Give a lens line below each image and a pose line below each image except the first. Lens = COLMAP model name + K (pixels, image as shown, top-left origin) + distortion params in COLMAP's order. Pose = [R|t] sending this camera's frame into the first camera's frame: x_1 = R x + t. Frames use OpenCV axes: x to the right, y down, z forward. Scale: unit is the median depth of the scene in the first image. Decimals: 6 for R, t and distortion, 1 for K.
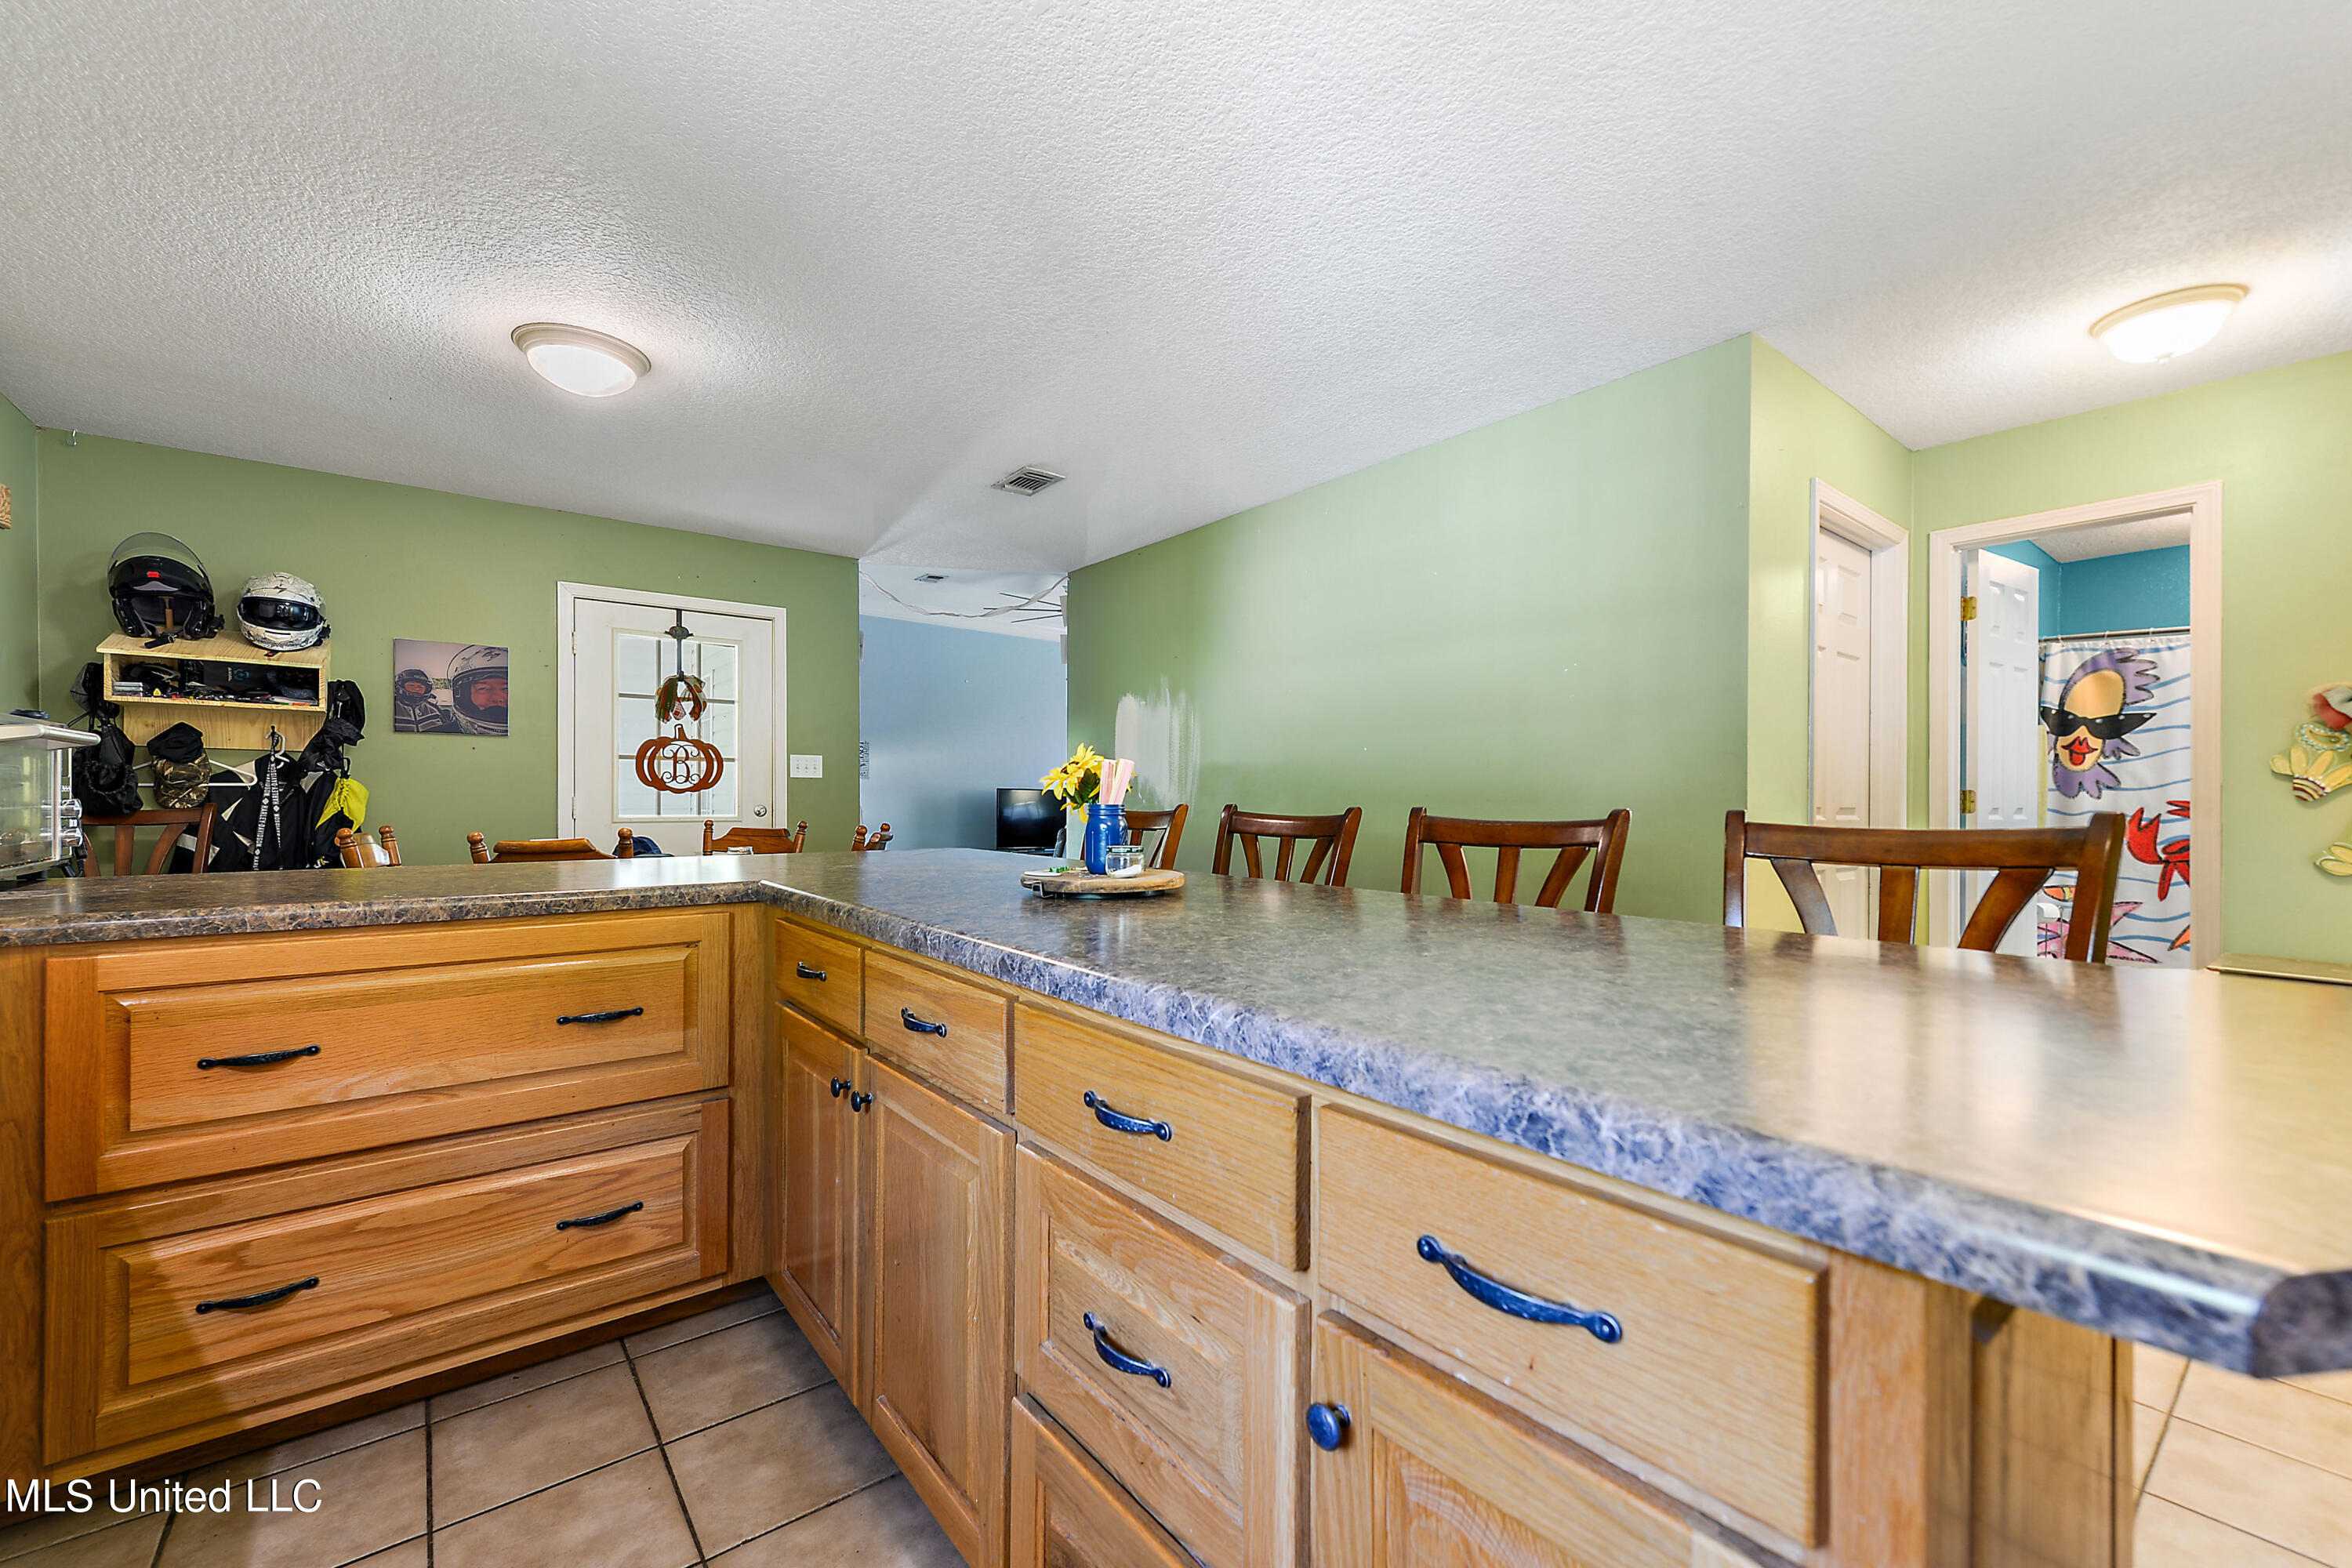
lens RADIAL K [[944.3, 0, 1153.3], [0, 944.3, 805.3], [0, 0, 1]] dist [0.003831, -0.000050]
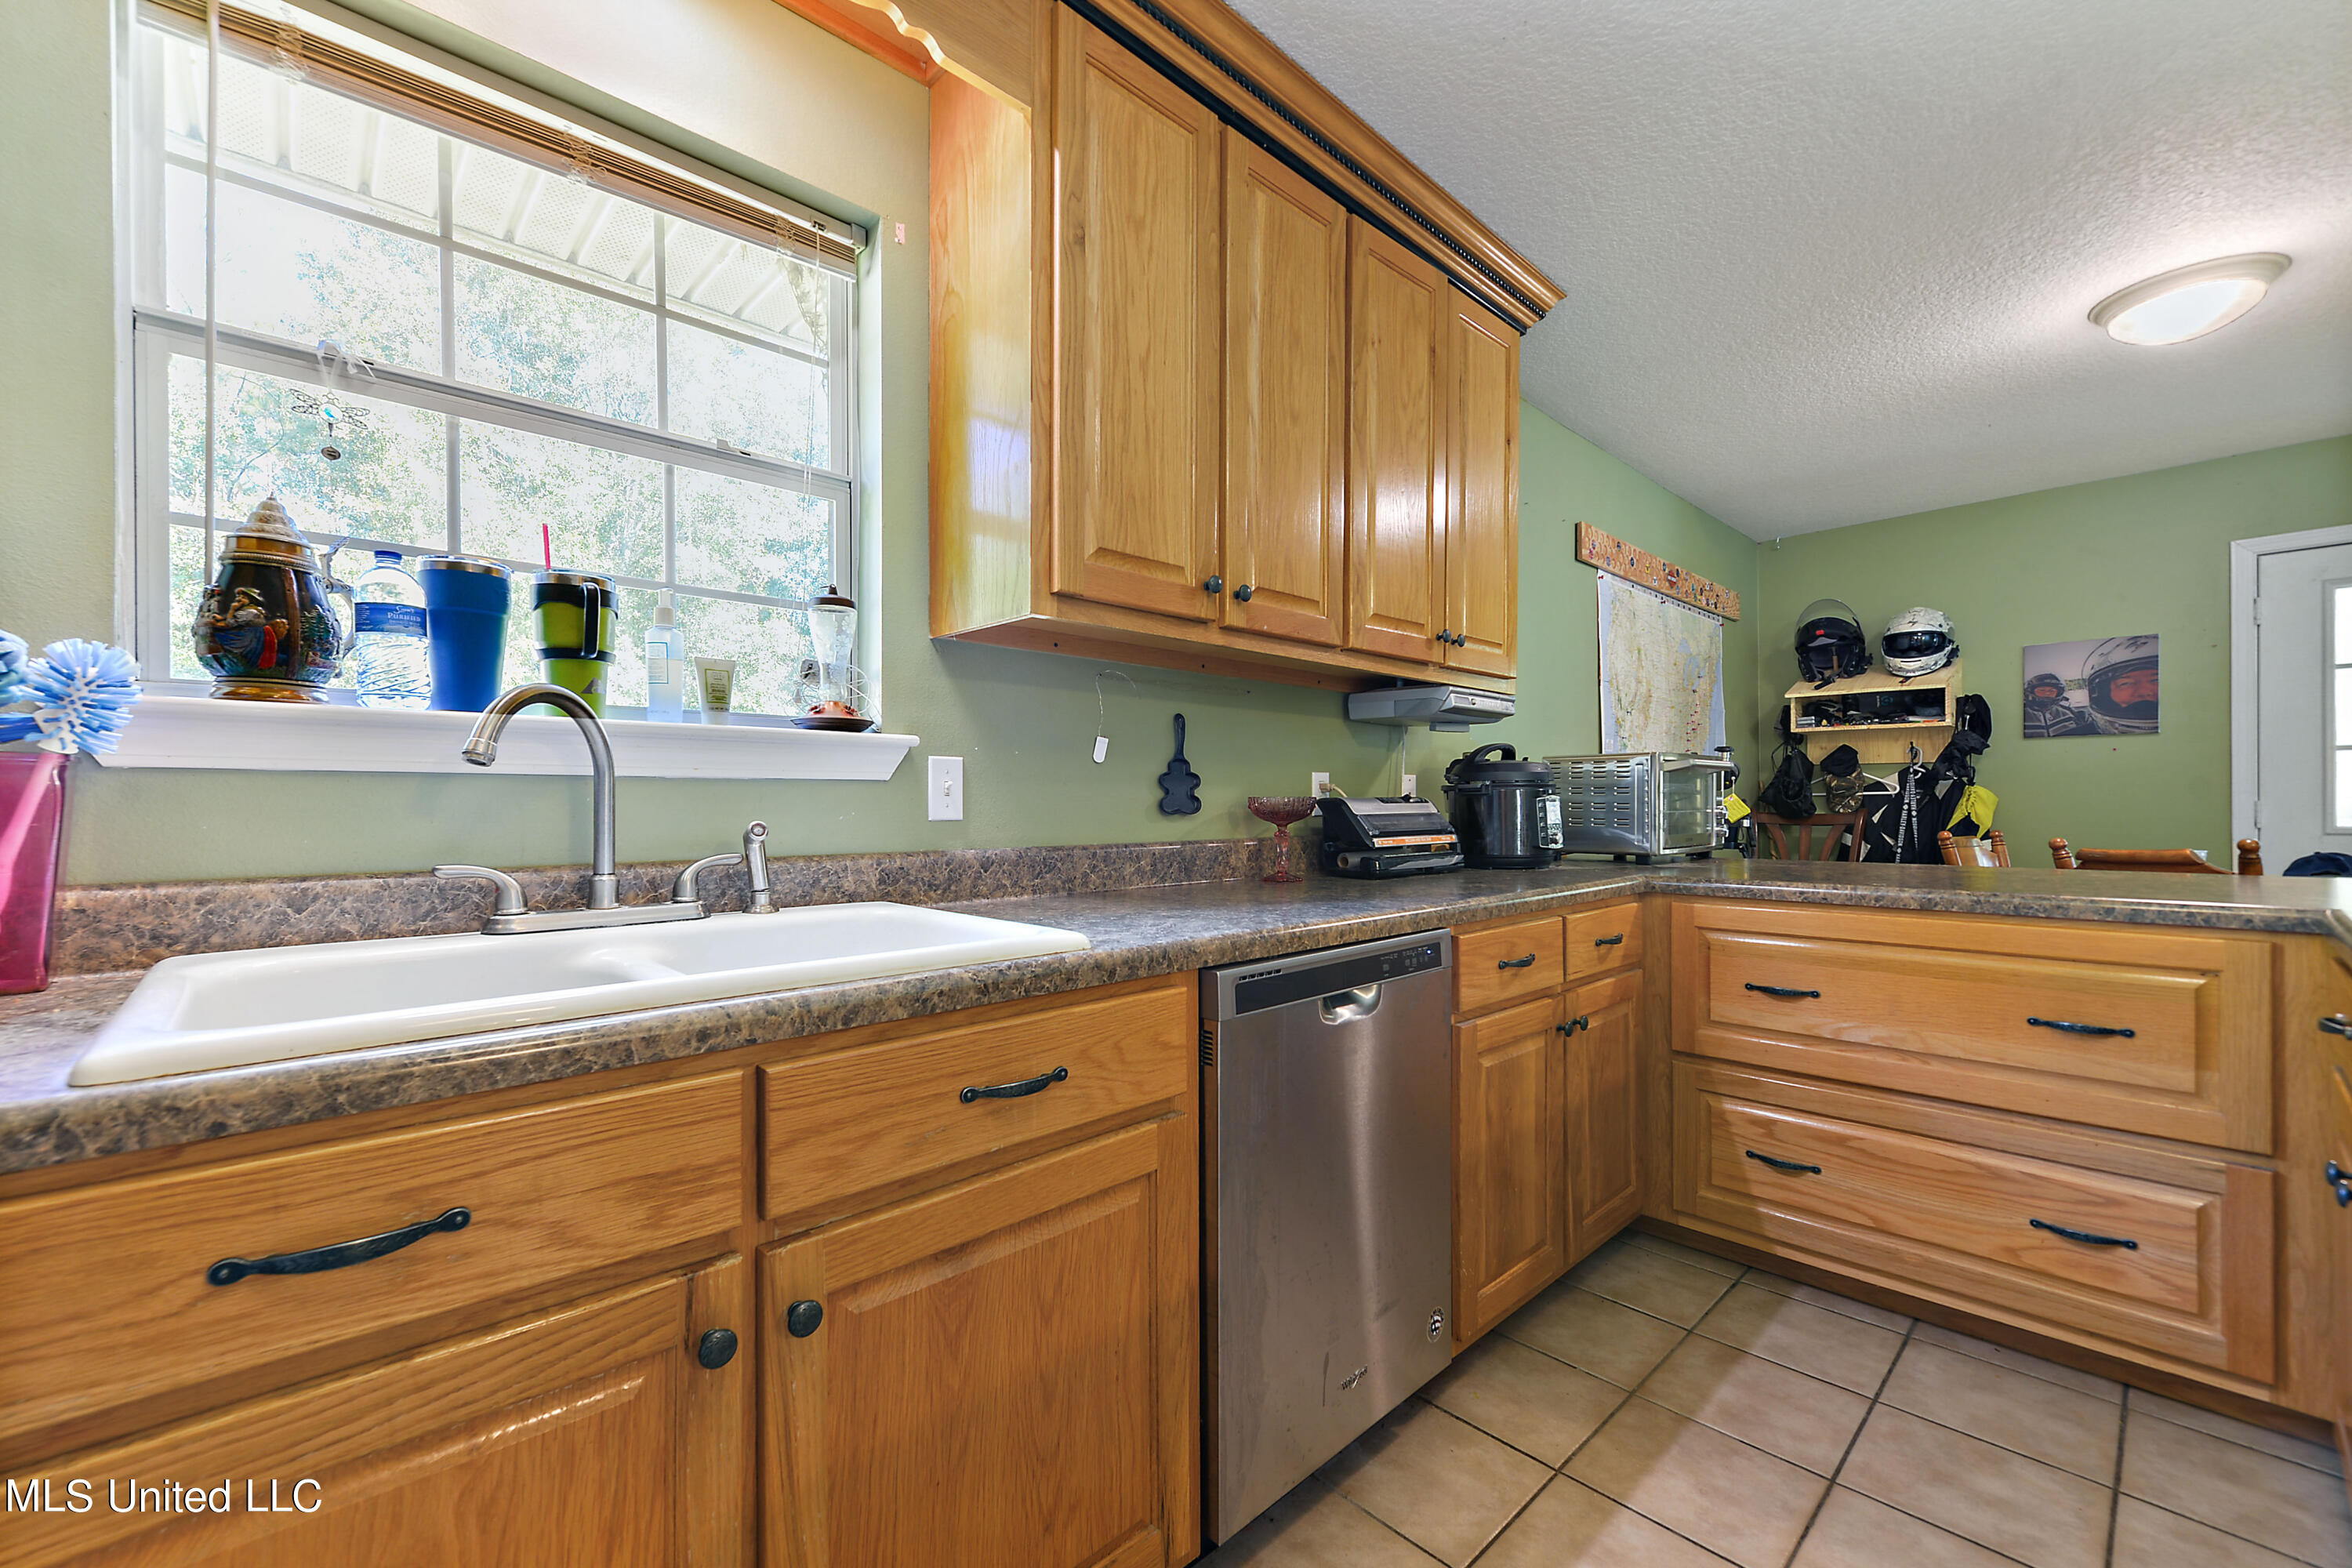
lens RADIAL K [[944.3, 0, 1153.3], [0, 944.3, 805.3], [0, 0, 1]] dist [0.003831, -0.000050]
pose [[0.082263, -0.003556, -0.996604, 0.182946], [-0.002266, 0.999990, -0.003755, 0.000093], [0.996608, 0.002567, 0.082255, -0.018123]]
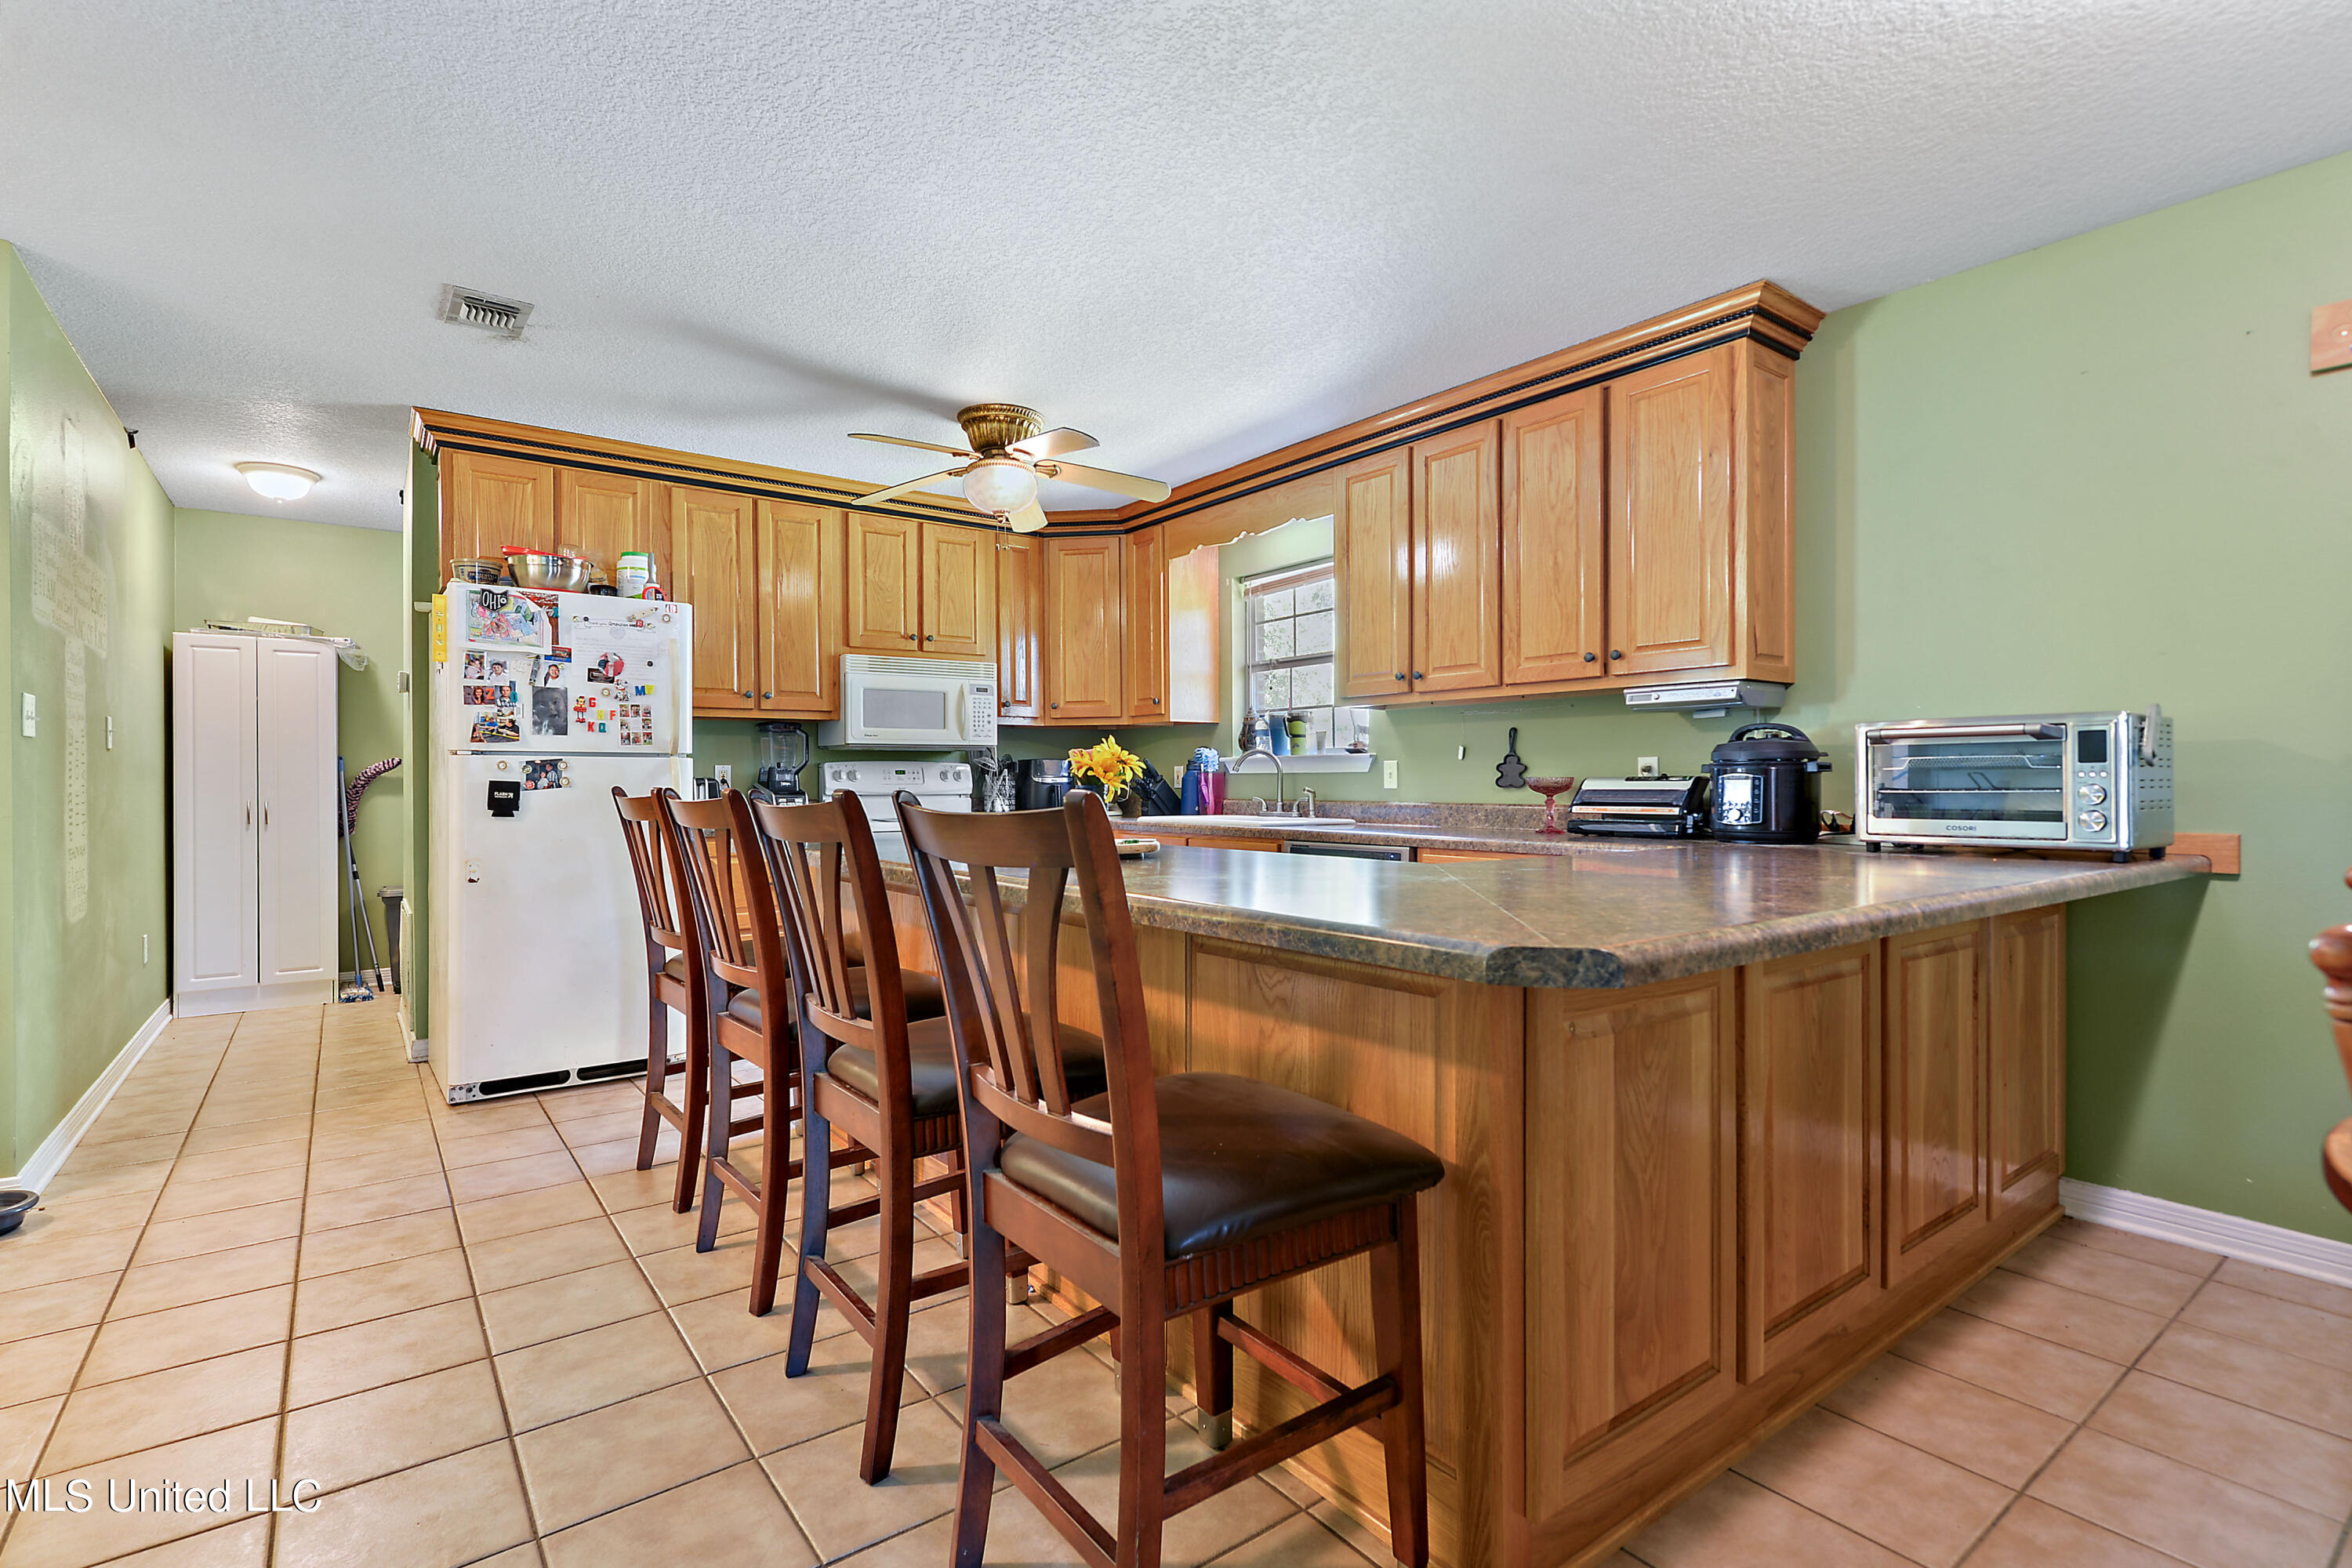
lens RADIAL K [[1117.3, 0, 1165.8], [0, 1117.3, 787.7], [0, 0, 1]] dist [0.001061, 0.000307]
pose [[-0.999918, -0.003640, 0.012276, -0.091480], [-0.003517, 0.999943, 0.010057, -0.008151], [-0.012312, 0.010013, -0.999874, 1.402888]]
